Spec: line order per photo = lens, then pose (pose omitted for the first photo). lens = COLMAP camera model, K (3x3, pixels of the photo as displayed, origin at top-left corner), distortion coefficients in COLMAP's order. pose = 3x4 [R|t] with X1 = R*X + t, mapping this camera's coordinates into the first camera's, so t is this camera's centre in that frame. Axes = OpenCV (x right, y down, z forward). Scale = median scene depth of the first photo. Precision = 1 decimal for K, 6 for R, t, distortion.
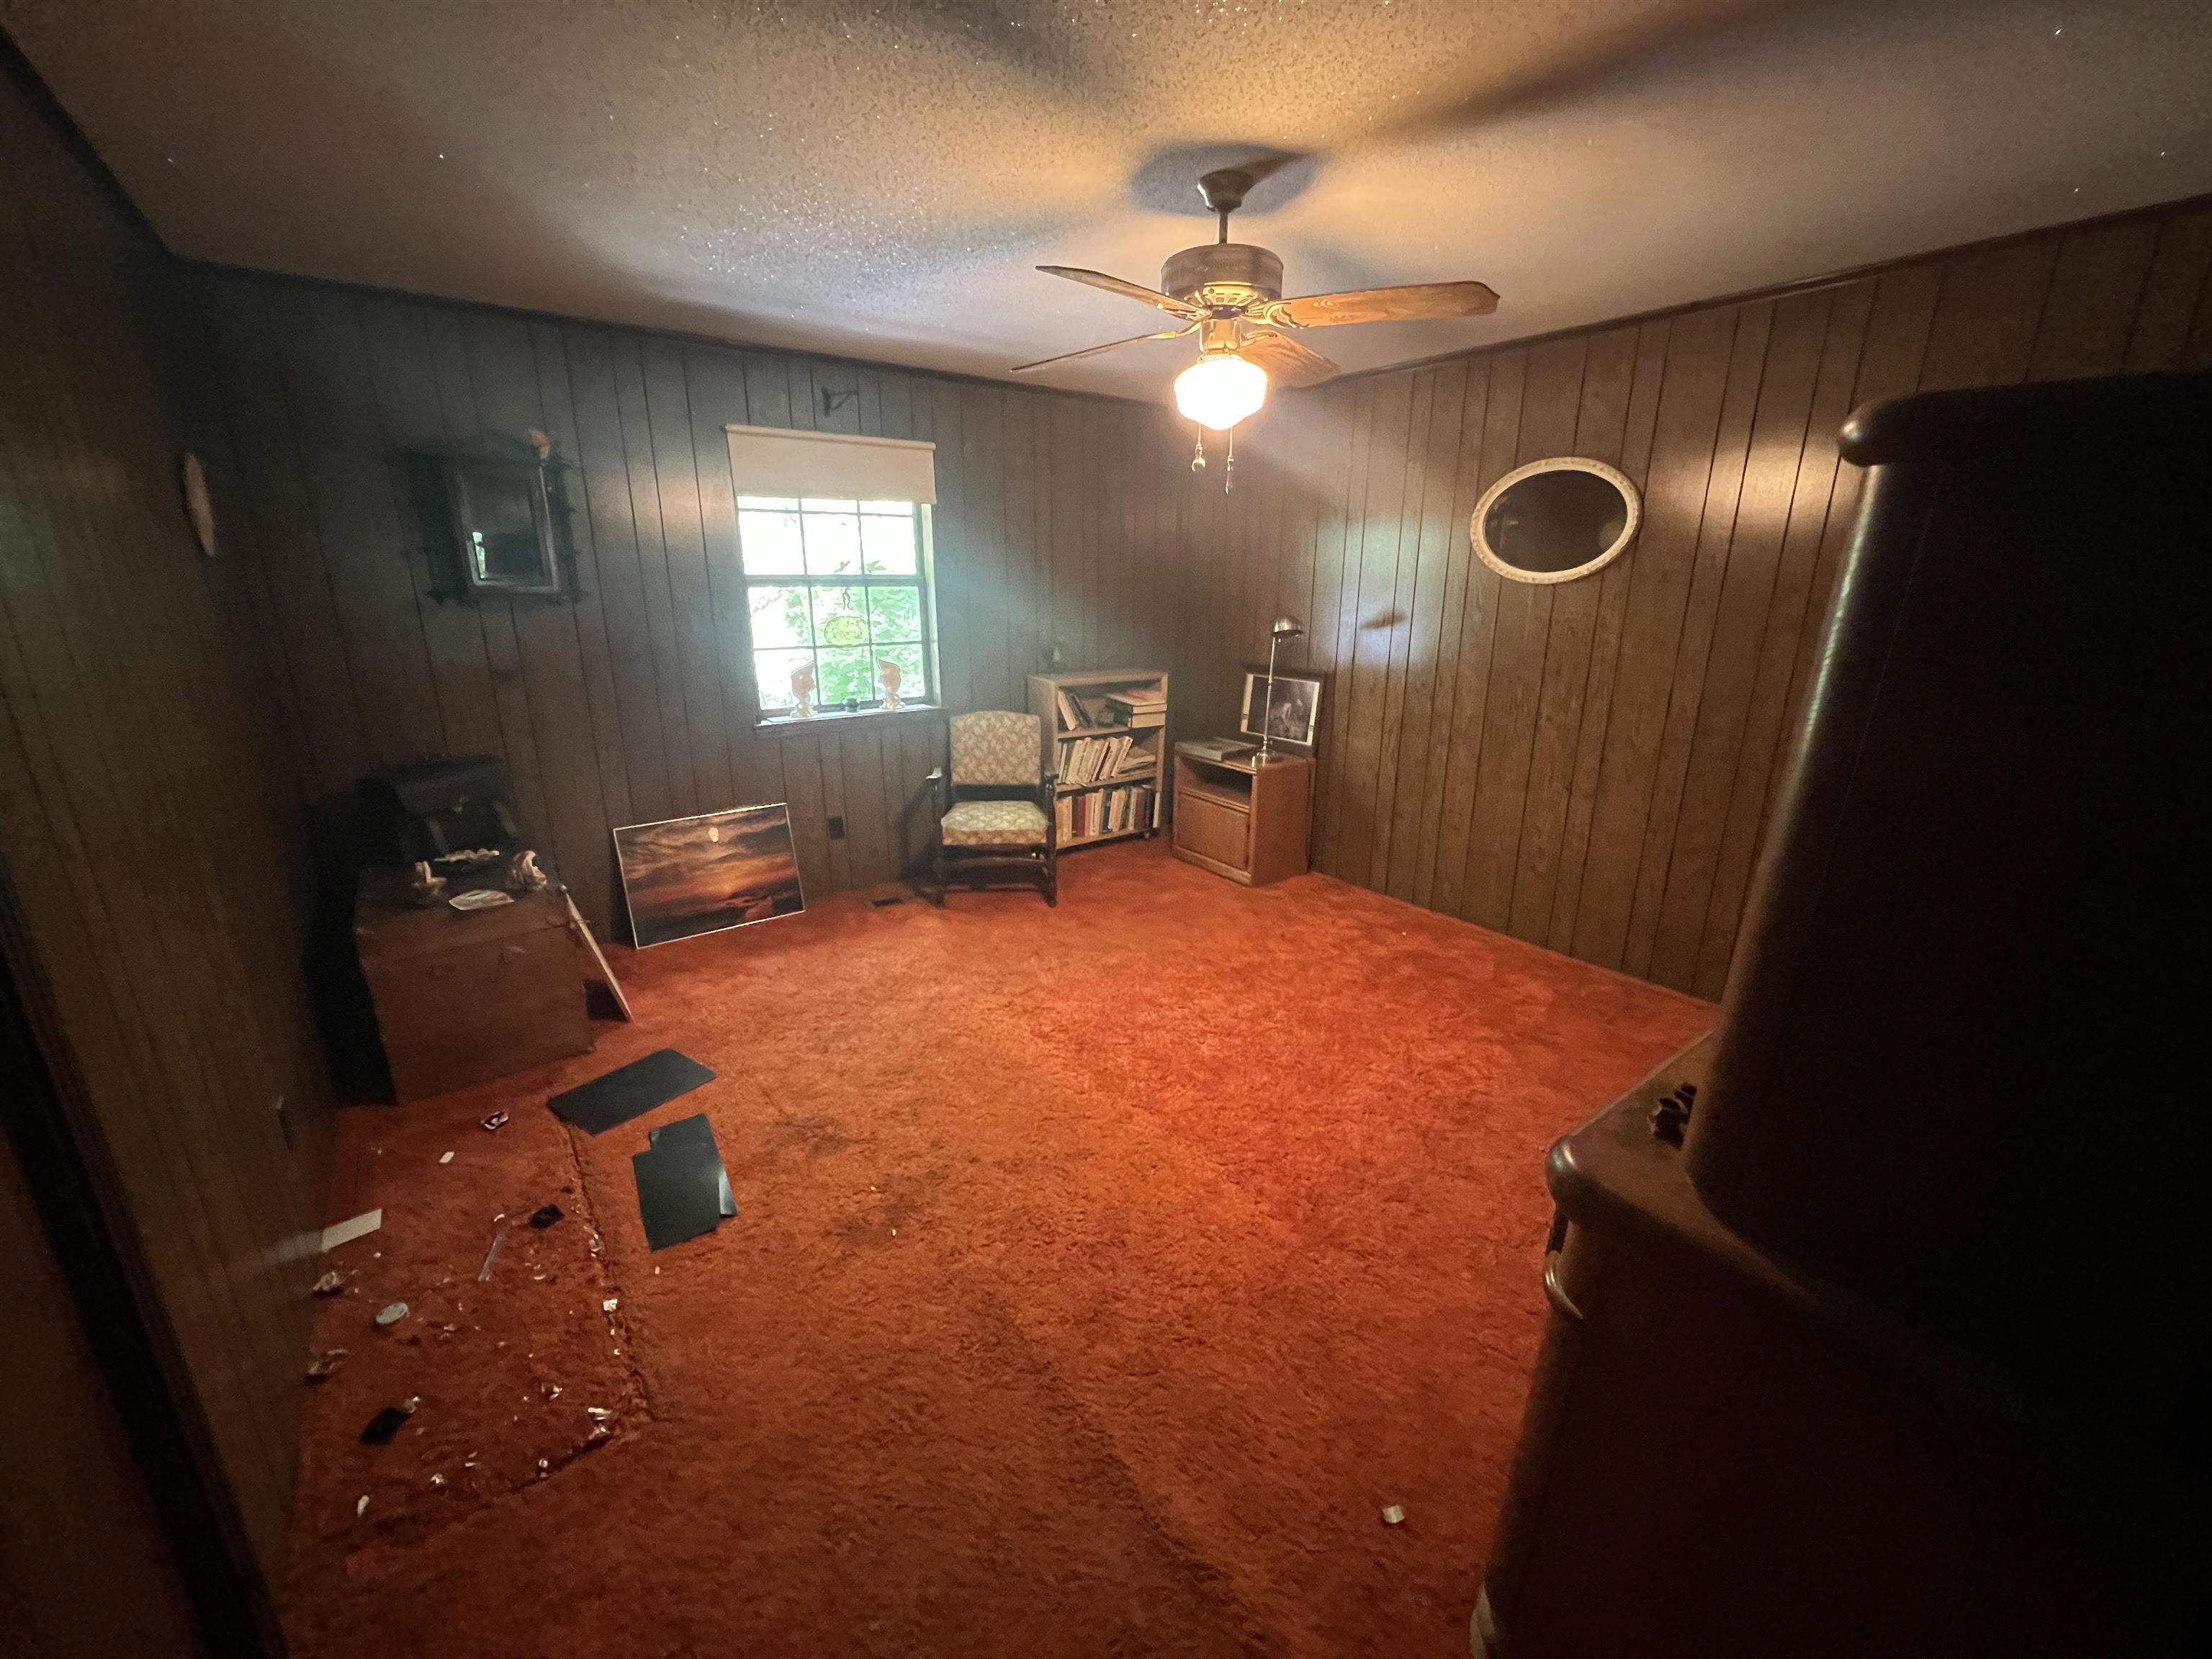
lens RADIAL K [[886.3, 0, 1106.0], [0, 886.3, 829.5], [0, 0, 1]] dist [0.000556, 0.000059]
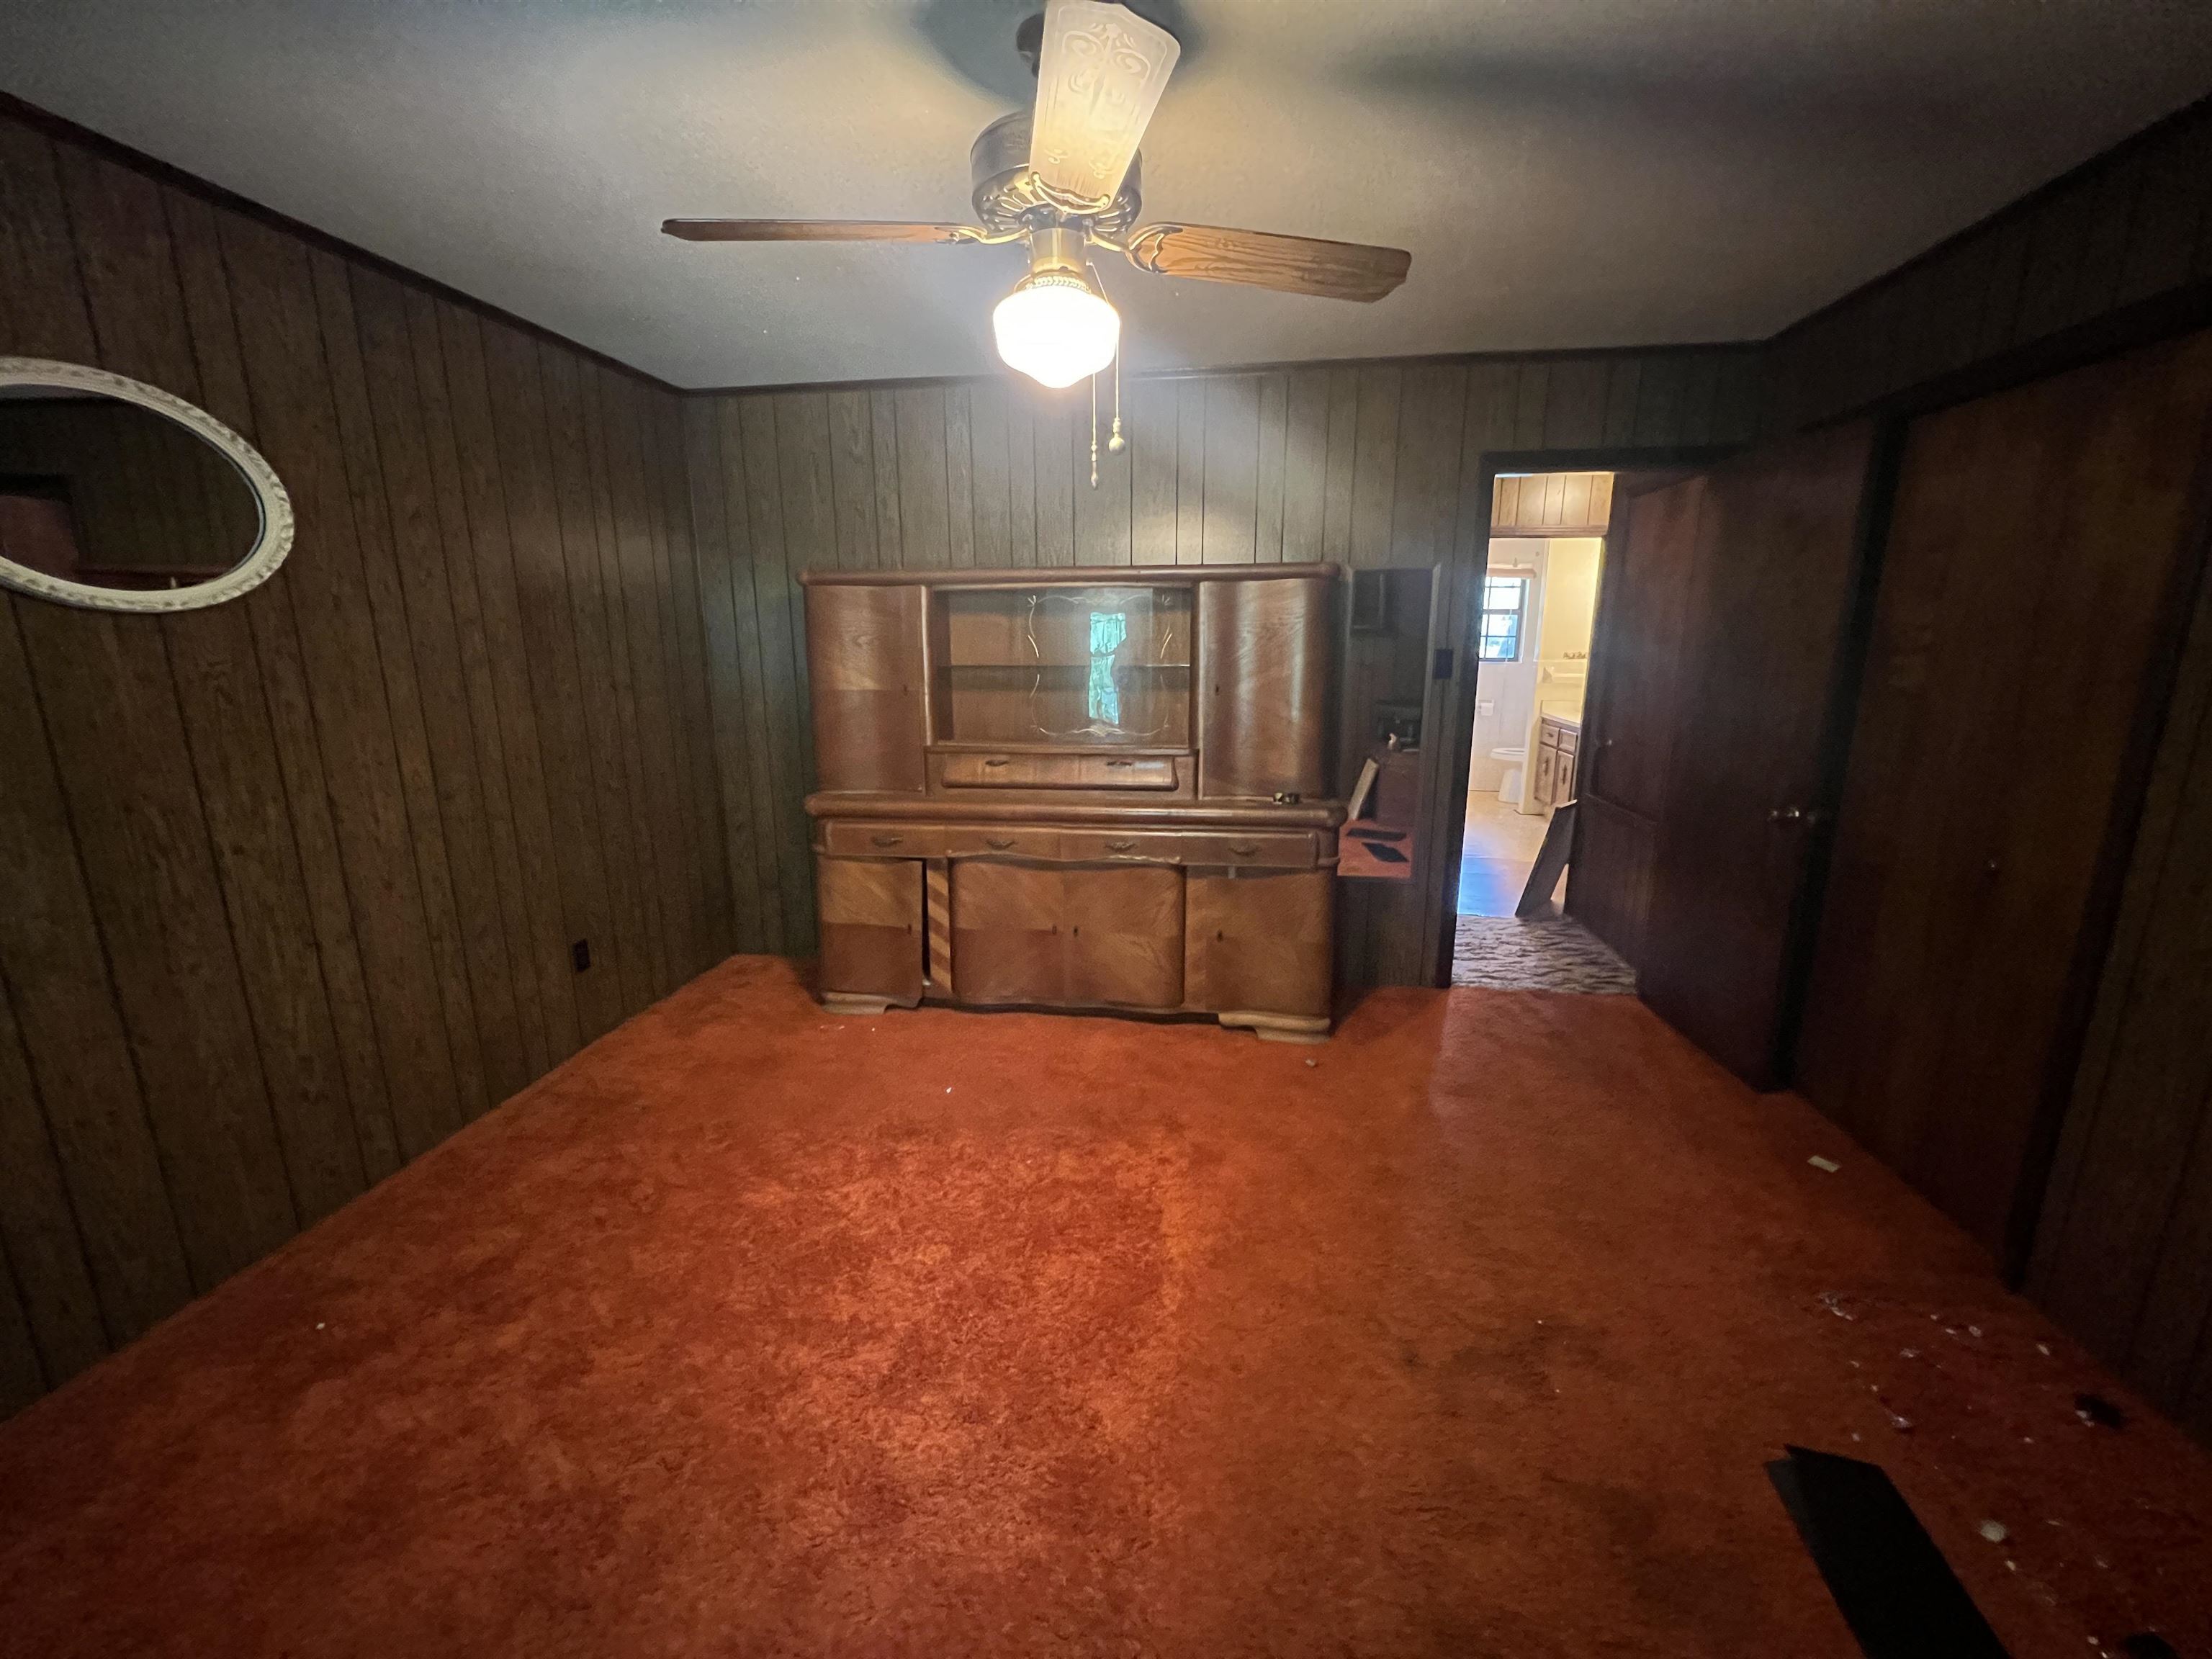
lens RADIAL K [[886.3, 0, 1106.0], [0, 886.3, 829.5], [0, 0, 1]] dist [0.000556, 0.000059]
pose [[-0.695105, -0.157474, 0.701449, -0.282769], [0.200330, 0.894639, 0.399362, -0.257218], [-0.690433, 0.418120, -0.590321, 0.970029]]
